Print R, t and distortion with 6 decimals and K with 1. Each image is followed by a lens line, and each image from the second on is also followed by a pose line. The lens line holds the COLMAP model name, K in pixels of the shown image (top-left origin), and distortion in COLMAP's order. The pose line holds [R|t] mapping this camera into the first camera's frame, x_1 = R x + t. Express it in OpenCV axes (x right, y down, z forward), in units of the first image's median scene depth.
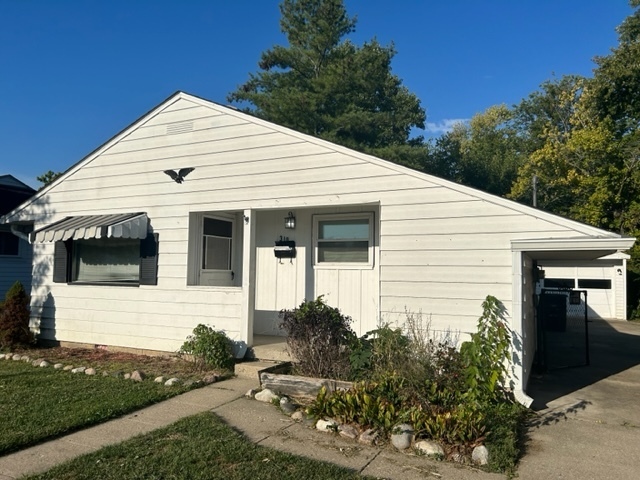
lens RADIAL K [[483.6, 0, 320.0], [0, 483.6, 240.0], [0, 0, 1]] dist [0.043122, -0.002723]
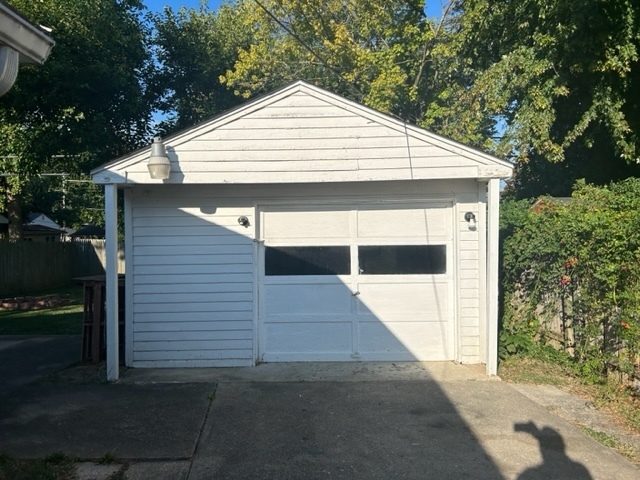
lens RADIAL K [[483.6, 0, 320.0], [0, 483.6, 240.0], [0, 0, 1]] dist [0.043122, -0.002723]
pose [[0.907553, -0.031985, 0.418717, 0.780102], [-0.003242, 0.996532, 0.083149, 0.103356], [-0.419924, -0.076820, 0.904302, 1.522960]]
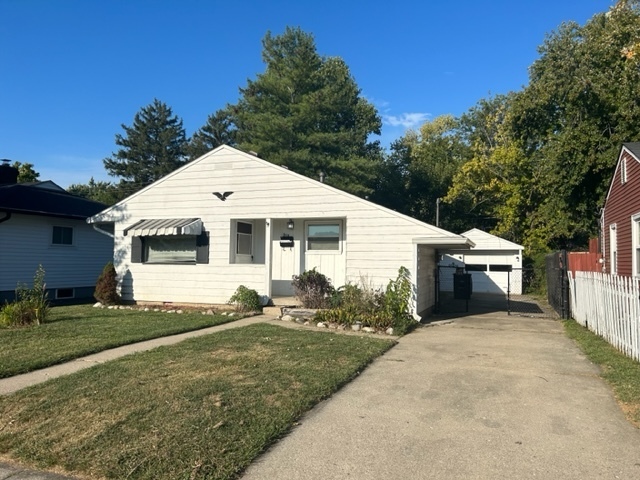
lens RADIAL K [[483.6, 0, 320.0], [0, 483.6, 240.0], [0, 0, 1]] dist [0.043122, -0.002723]
pose [[0.996467, 0.006030, 0.083766, -0.094235], [-0.007609, 0.999799, 0.018547, -0.016916], [-0.083637, -0.019119, 0.996313, -0.595144]]
